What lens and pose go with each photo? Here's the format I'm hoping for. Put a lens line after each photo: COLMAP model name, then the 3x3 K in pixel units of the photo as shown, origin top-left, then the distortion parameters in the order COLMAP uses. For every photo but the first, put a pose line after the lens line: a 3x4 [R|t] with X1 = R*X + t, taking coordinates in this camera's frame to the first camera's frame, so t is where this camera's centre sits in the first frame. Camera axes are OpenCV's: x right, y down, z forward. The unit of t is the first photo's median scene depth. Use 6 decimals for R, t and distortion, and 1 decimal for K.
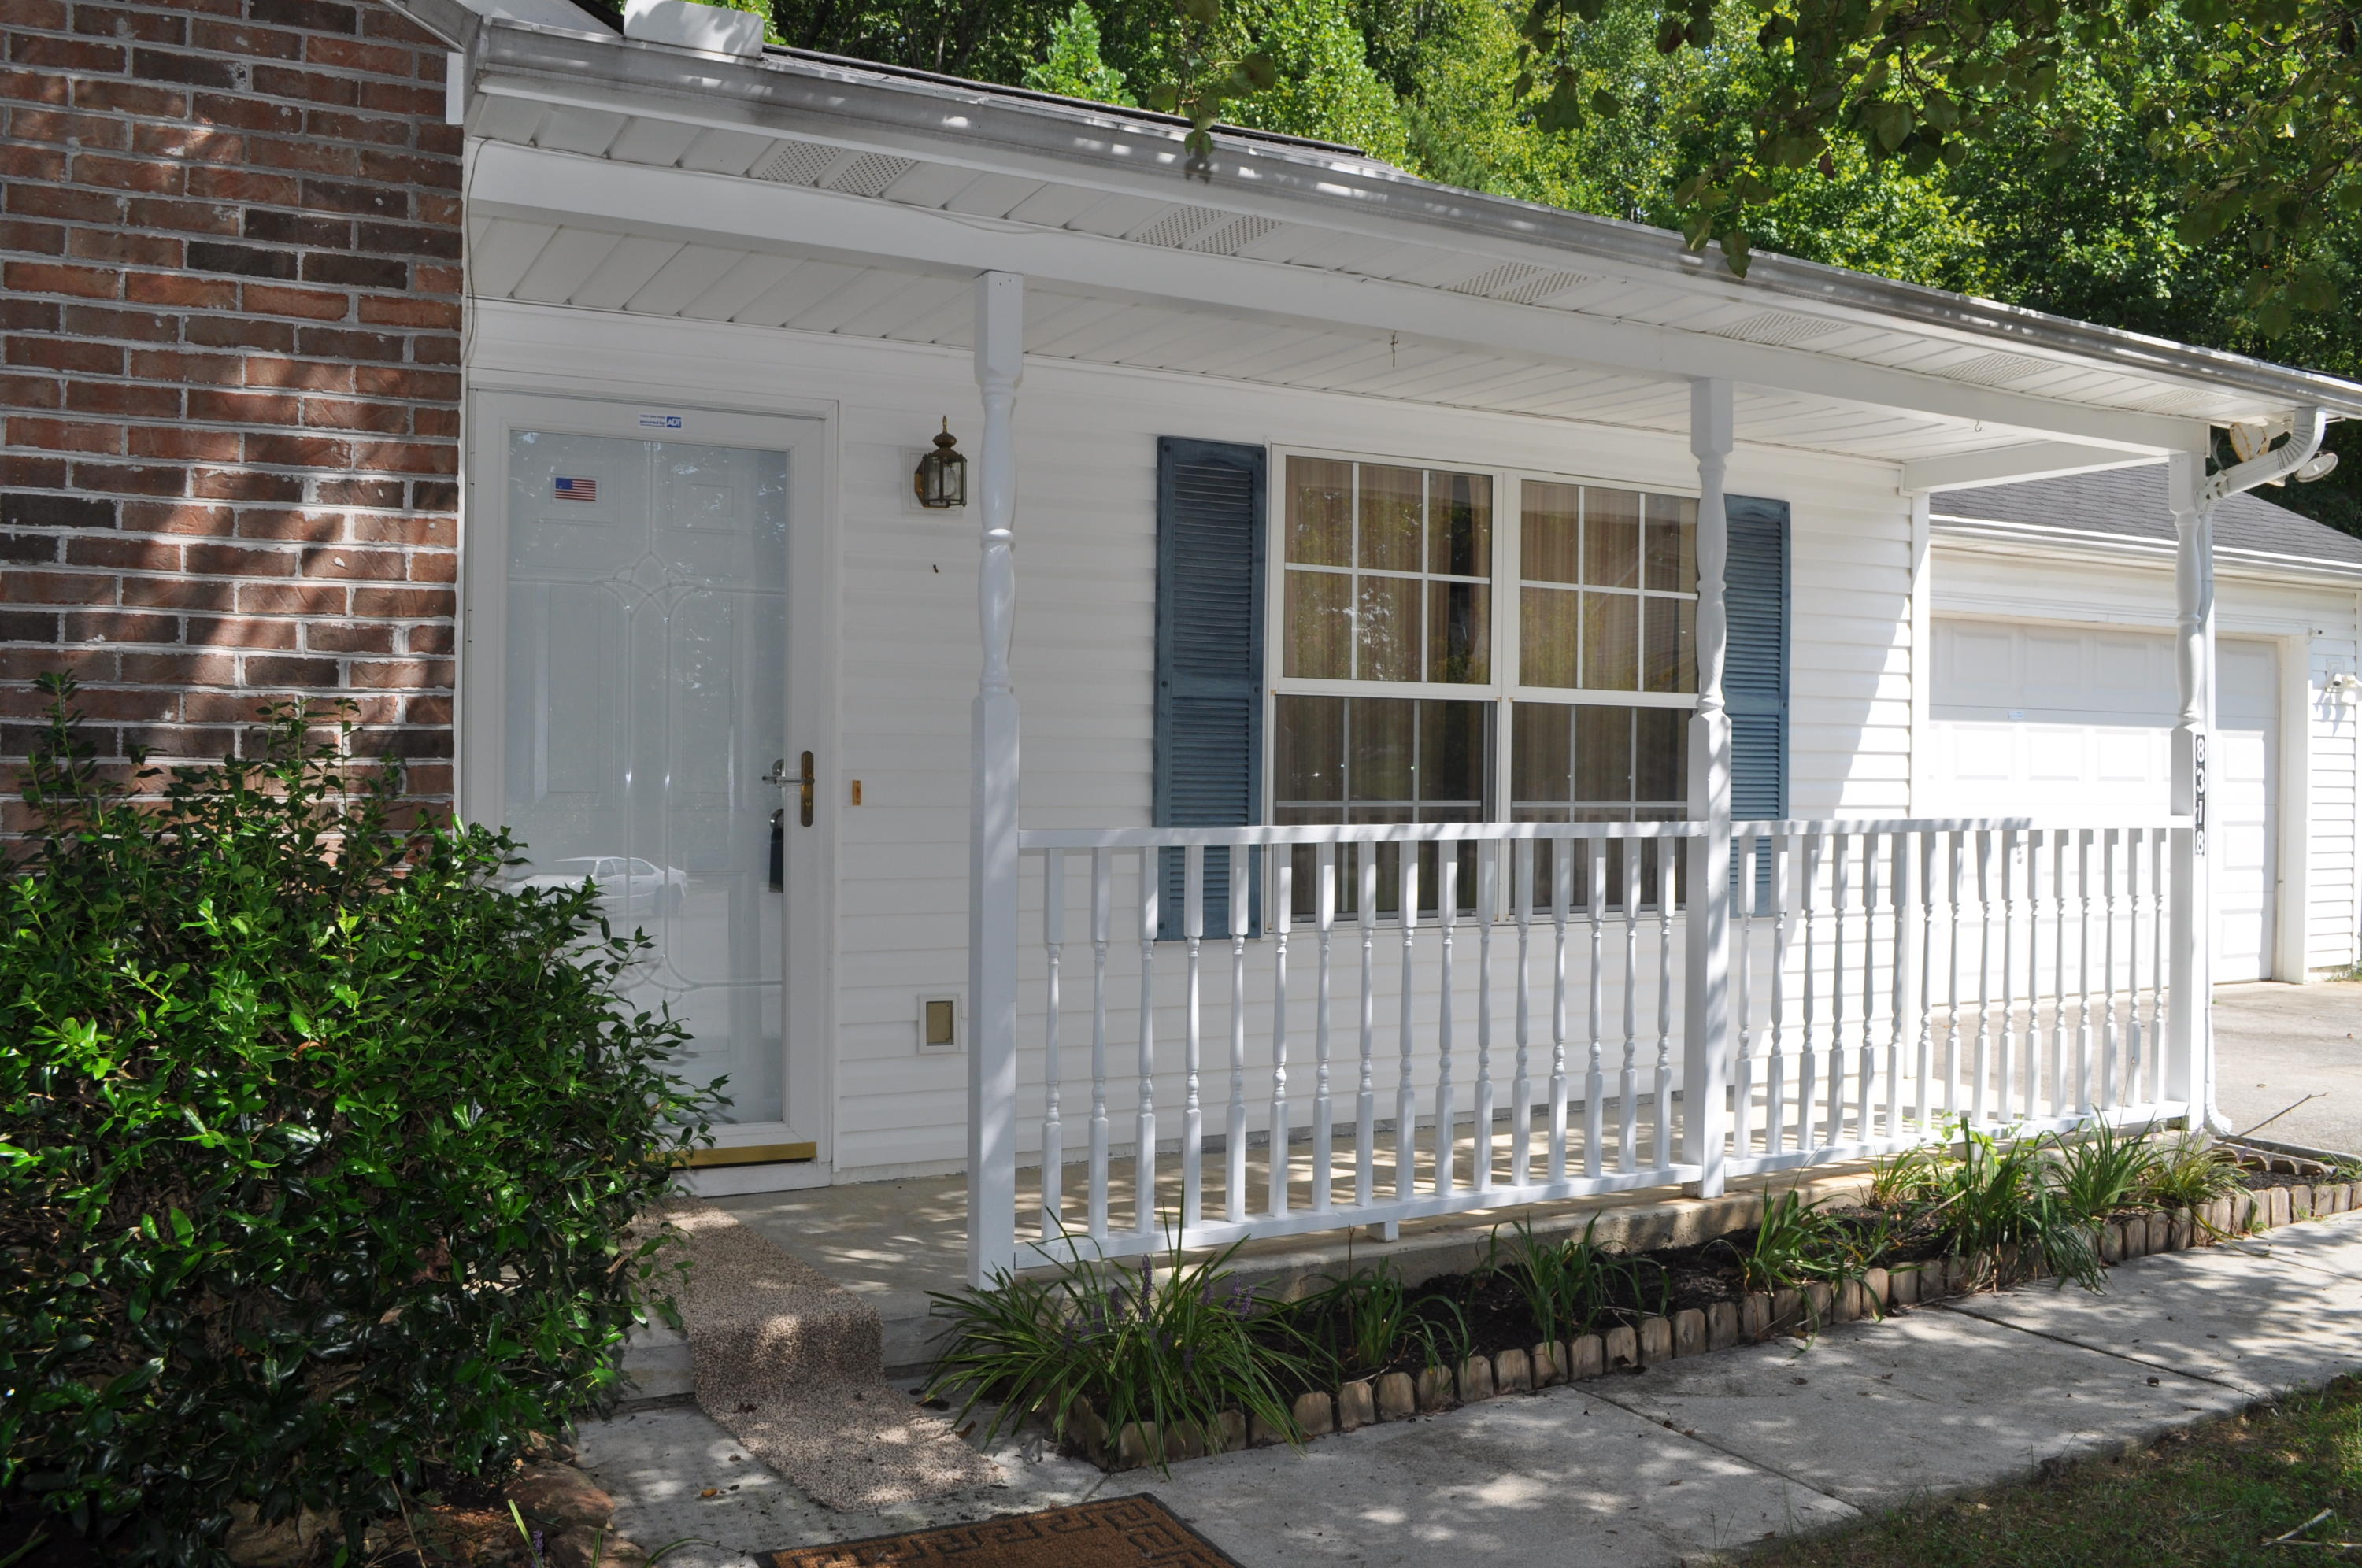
lens RADIAL K [[1864.2, 0, 1206.6], [0, 1864.2, 791.5], [0, 0, 1]] dist [-0.080509, 0.007619]
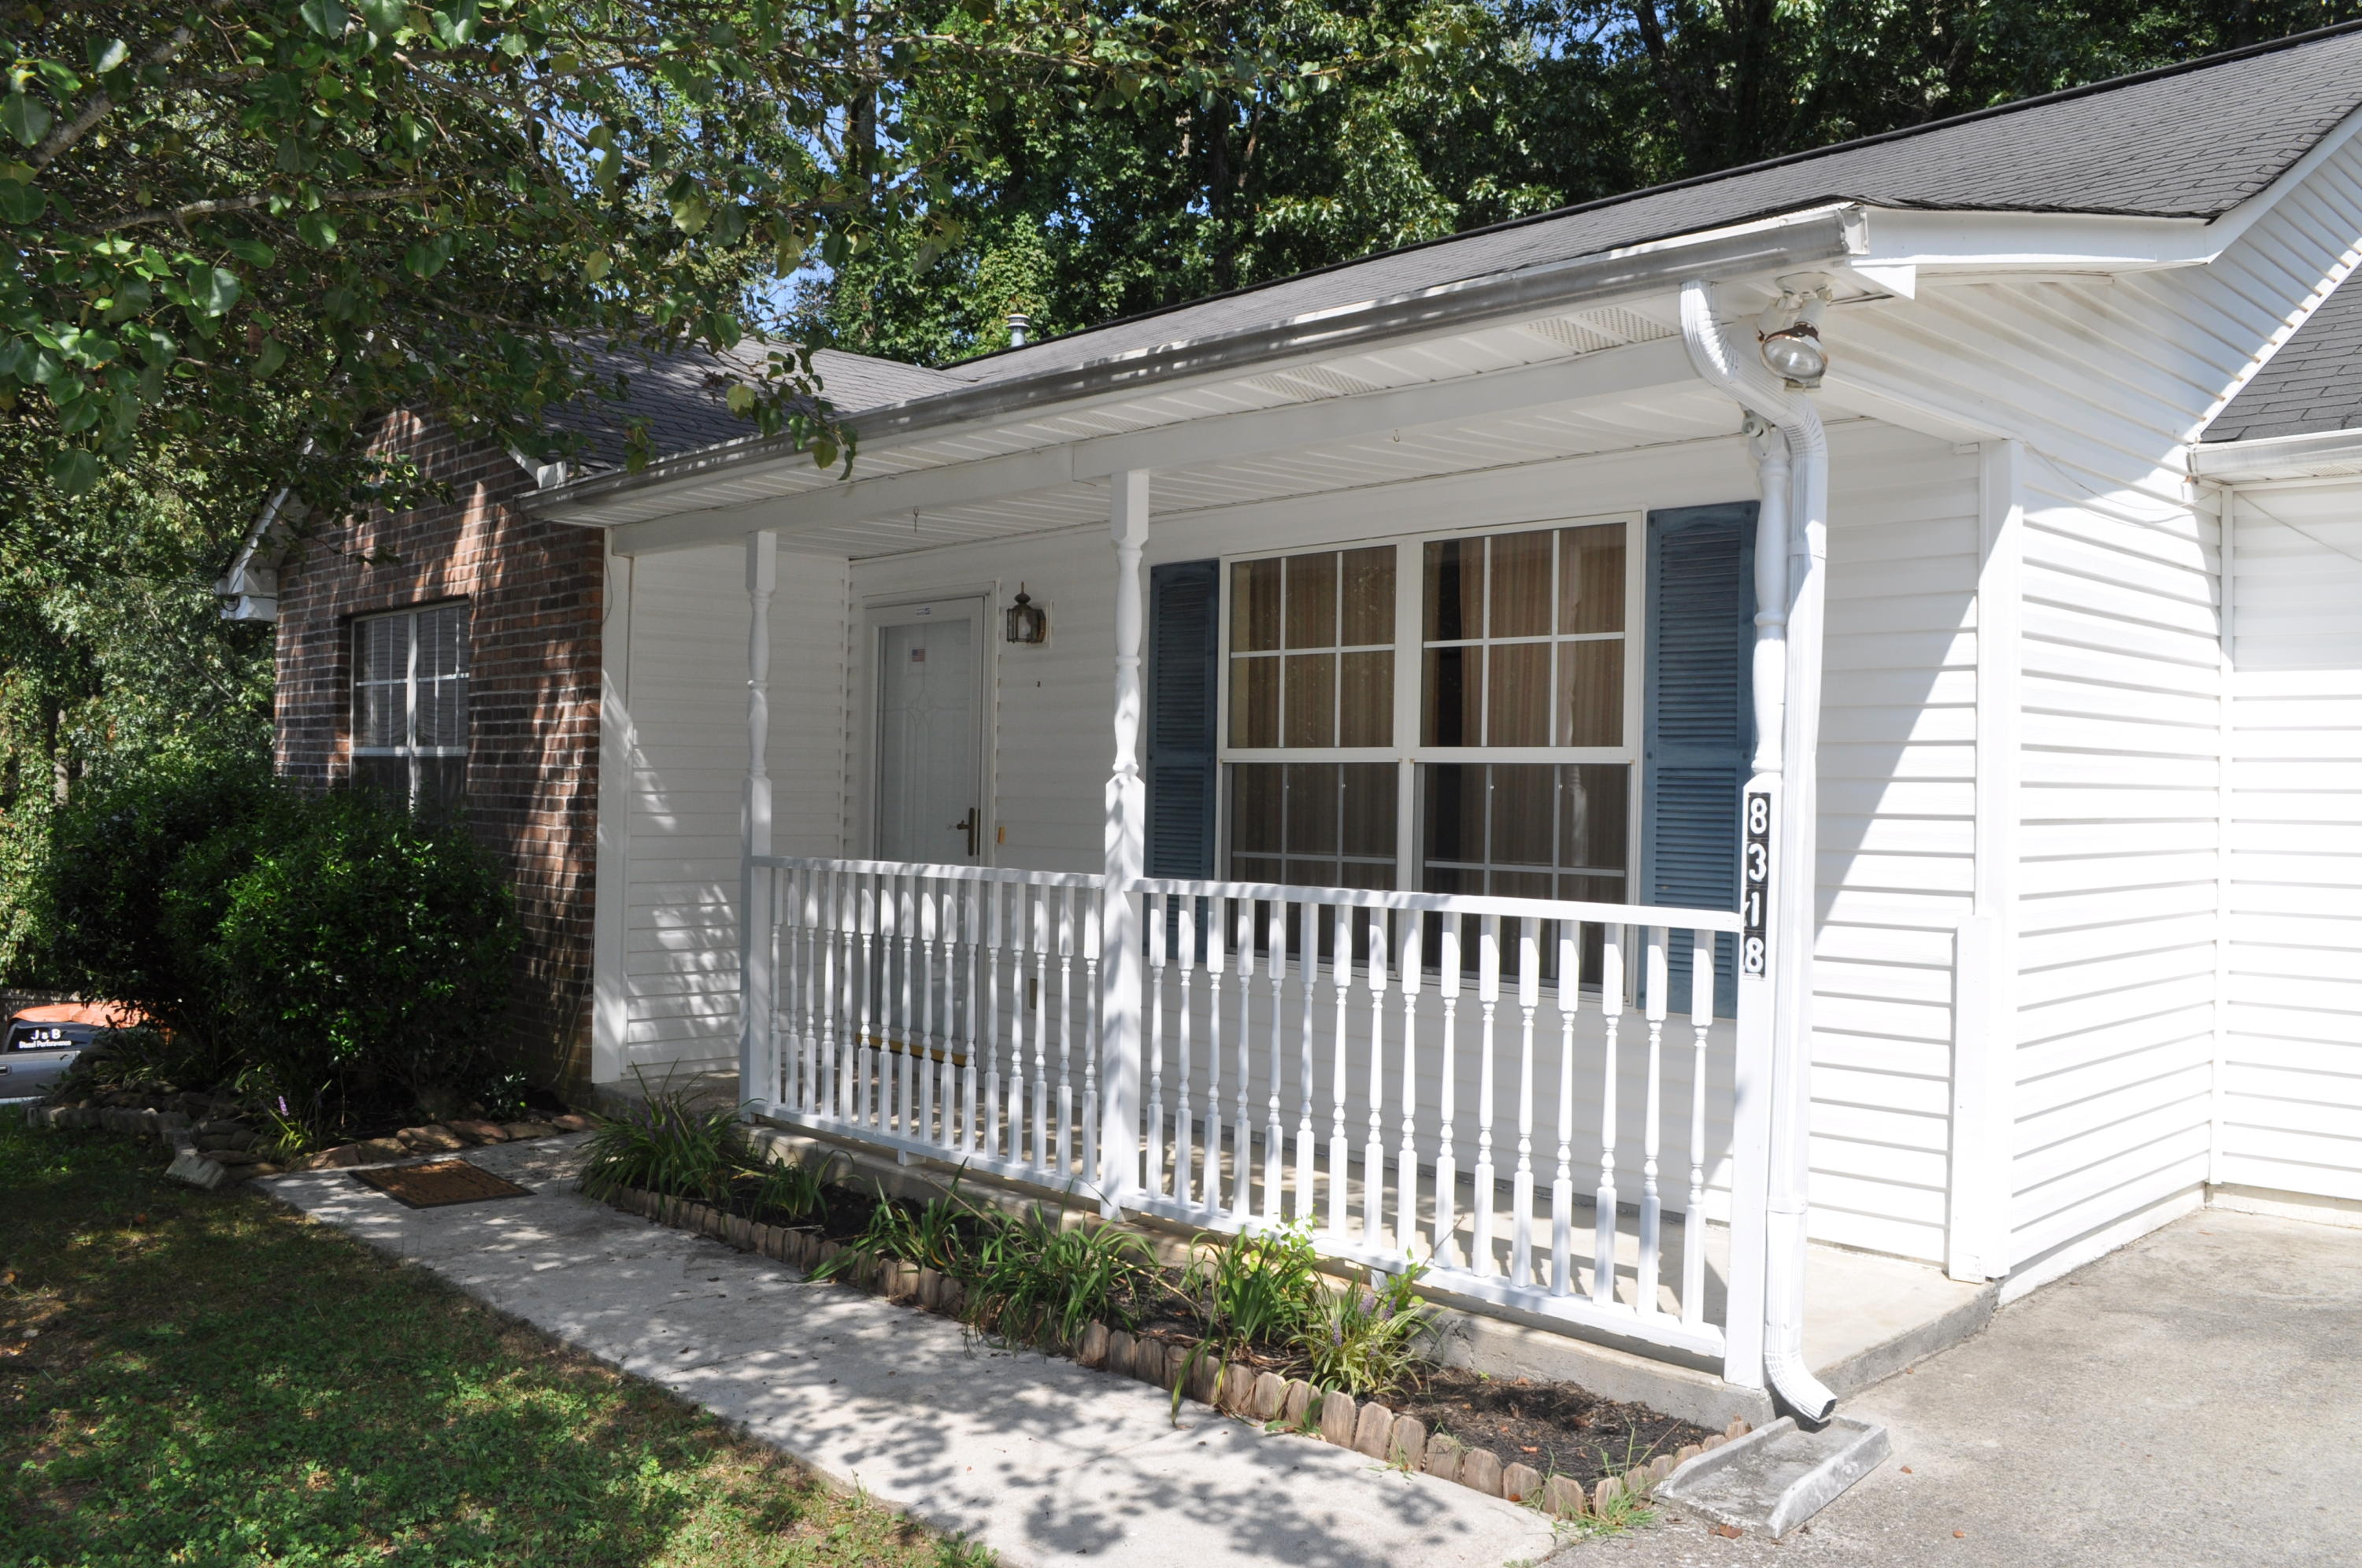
lens RADIAL K [[1864.2, 0, 1223.2], [0, 1864.2, 790.5], [0, 0, 1]] dist [-0.080509, 0.007619]
pose [[0.302416, -0.005085, -0.953163, 1.330090], [-0.024122, 0.999625, -0.012986, -0.021670], [0.952871, 0.026919, 0.302180, 0.722950]]
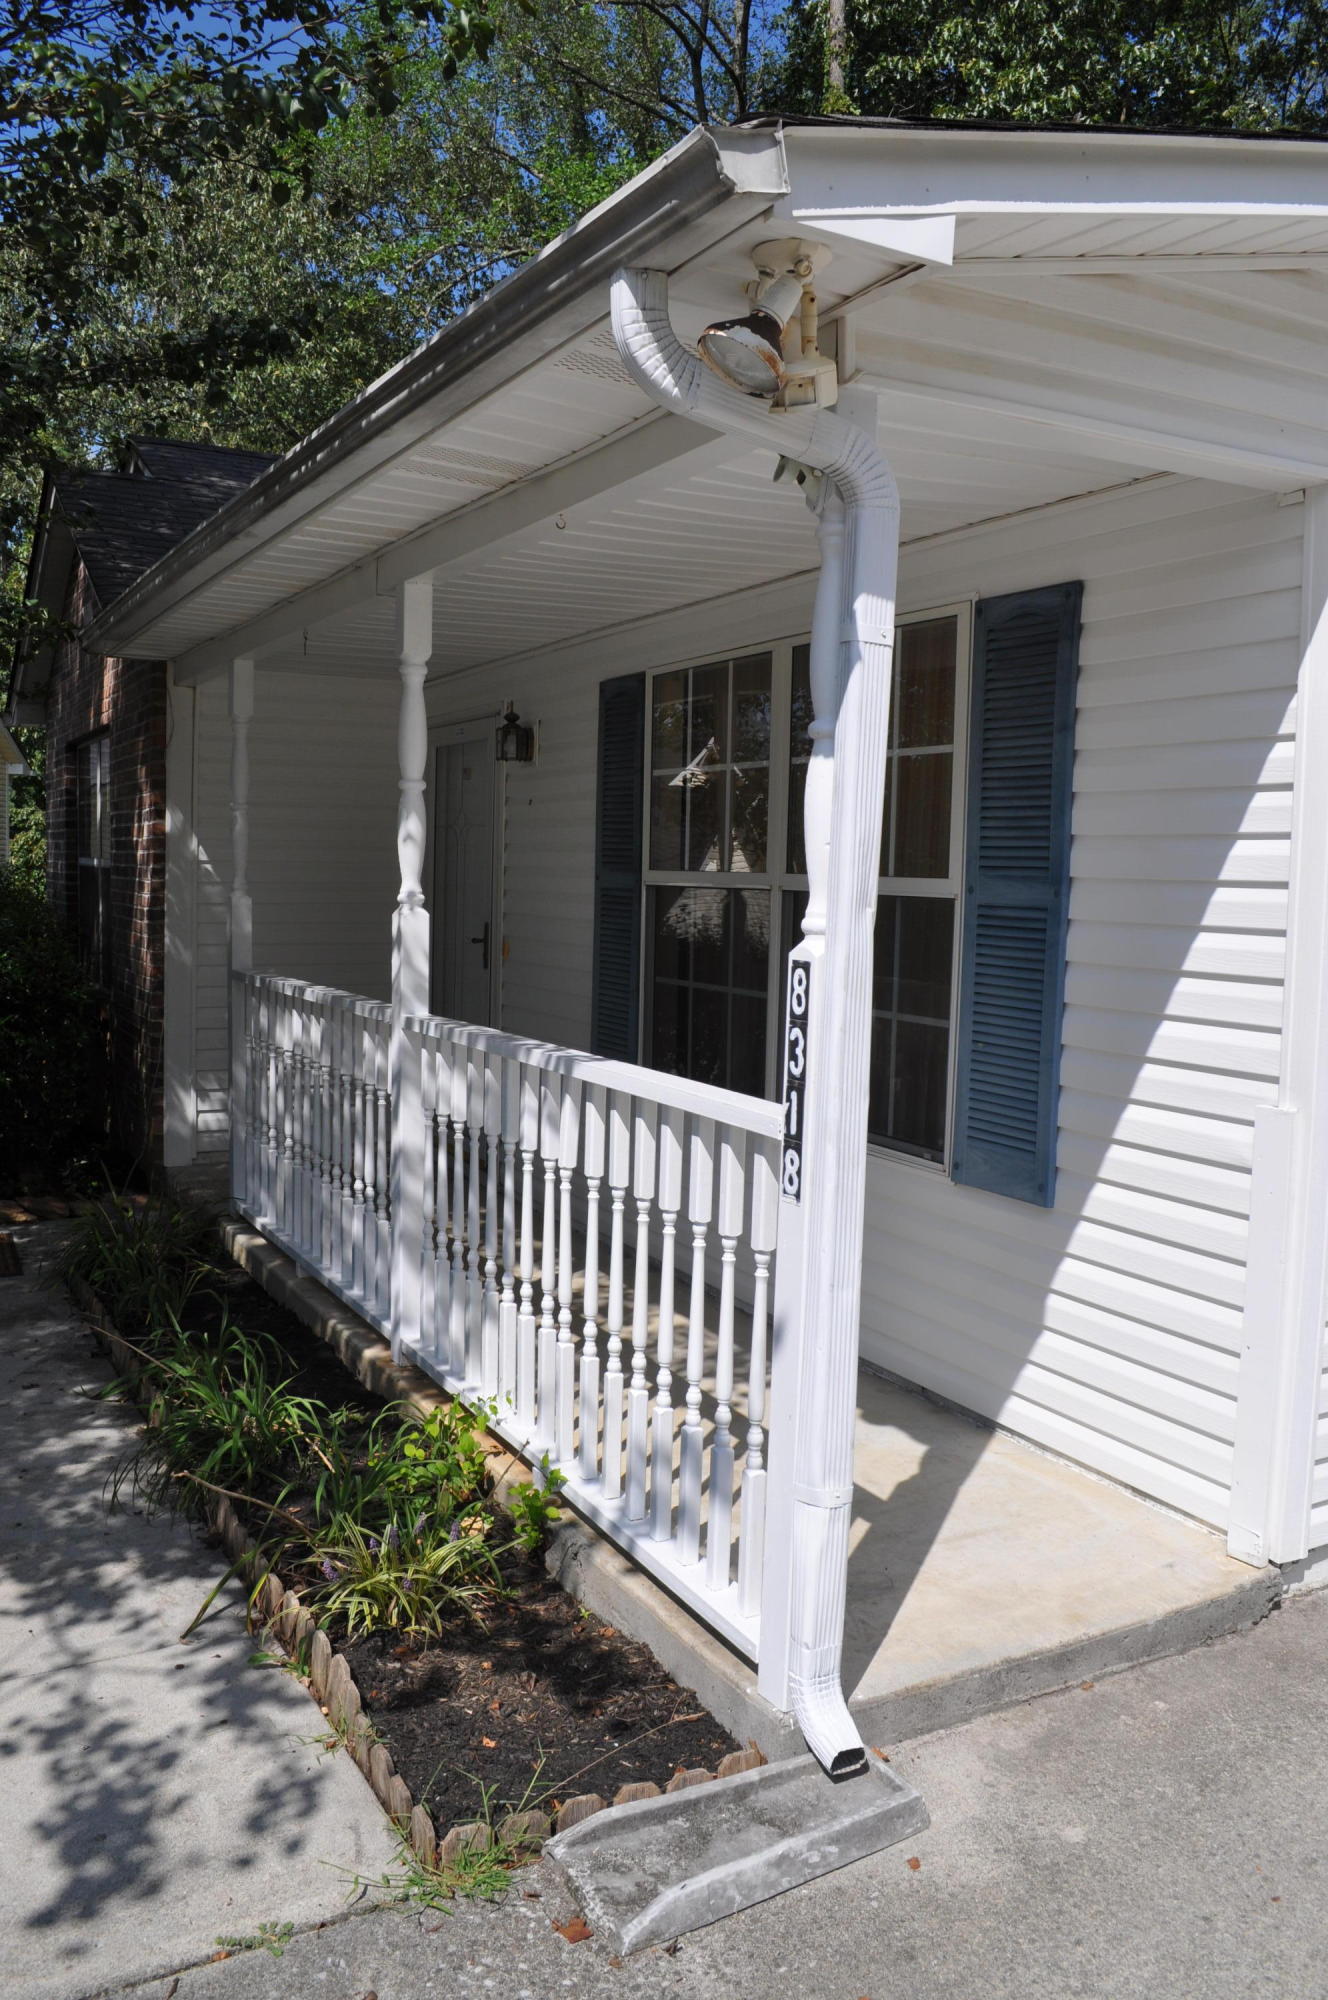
lens RADIAL K [[1578.6, 0, 698.0], [0, 1578.6, 1006.5], [0, 0, 1]] dist [-0.080509, 0.007619]
pose [[0.023922, 0.078298, -0.996643, 1.156726], [-0.032993, 0.996447, 0.077491, -0.060585], [0.999169, 0.031028, 0.026420, 1.134178]]
